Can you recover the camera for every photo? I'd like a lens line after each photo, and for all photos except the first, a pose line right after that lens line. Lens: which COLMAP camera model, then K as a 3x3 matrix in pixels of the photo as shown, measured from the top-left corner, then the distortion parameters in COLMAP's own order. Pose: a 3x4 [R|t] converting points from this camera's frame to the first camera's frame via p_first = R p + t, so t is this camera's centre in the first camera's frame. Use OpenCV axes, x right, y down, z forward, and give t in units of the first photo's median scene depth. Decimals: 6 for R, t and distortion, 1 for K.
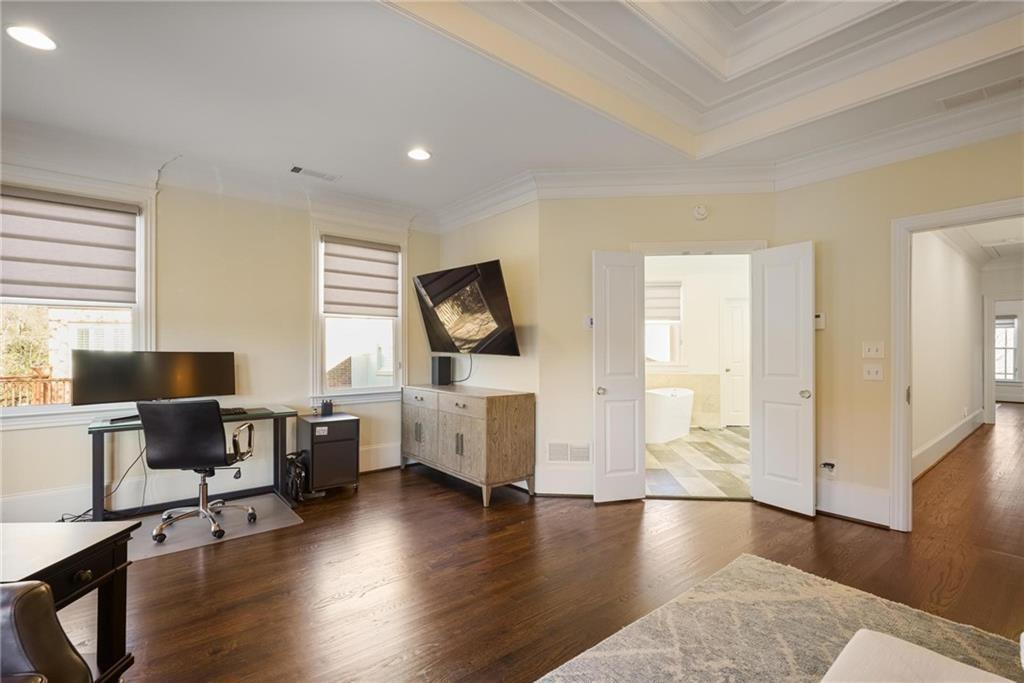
lens RADIAL K [[463.8, 0, 512.5], [0, 463.8, 346.9], [0, 0, 1]] dist [-0.001045, 0.000108]
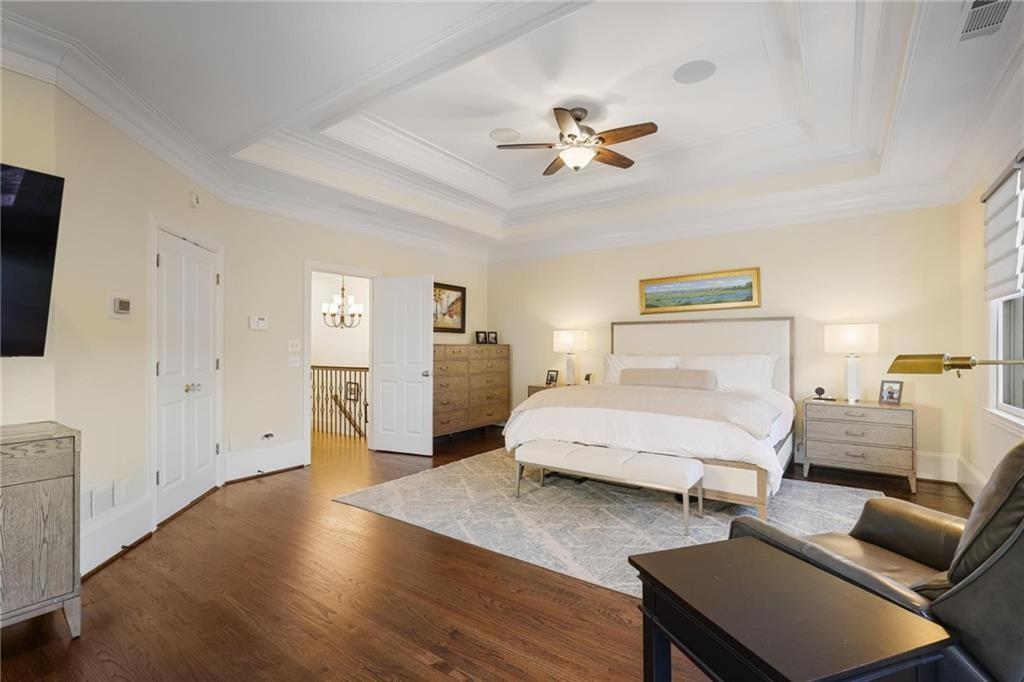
lens RADIAL K [[463.8, 0, 512.5], [0, 463.8, 346.4], [0, 0, 1]] dist [-0.001045, 0.000108]
pose [[-0.264272, 0.012693, 0.964365, -1.087394], [-0.019982, 0.999627, -0.018632, 0.029559], [-0.964241, -0.024194, -0.263920, 1.018001]]
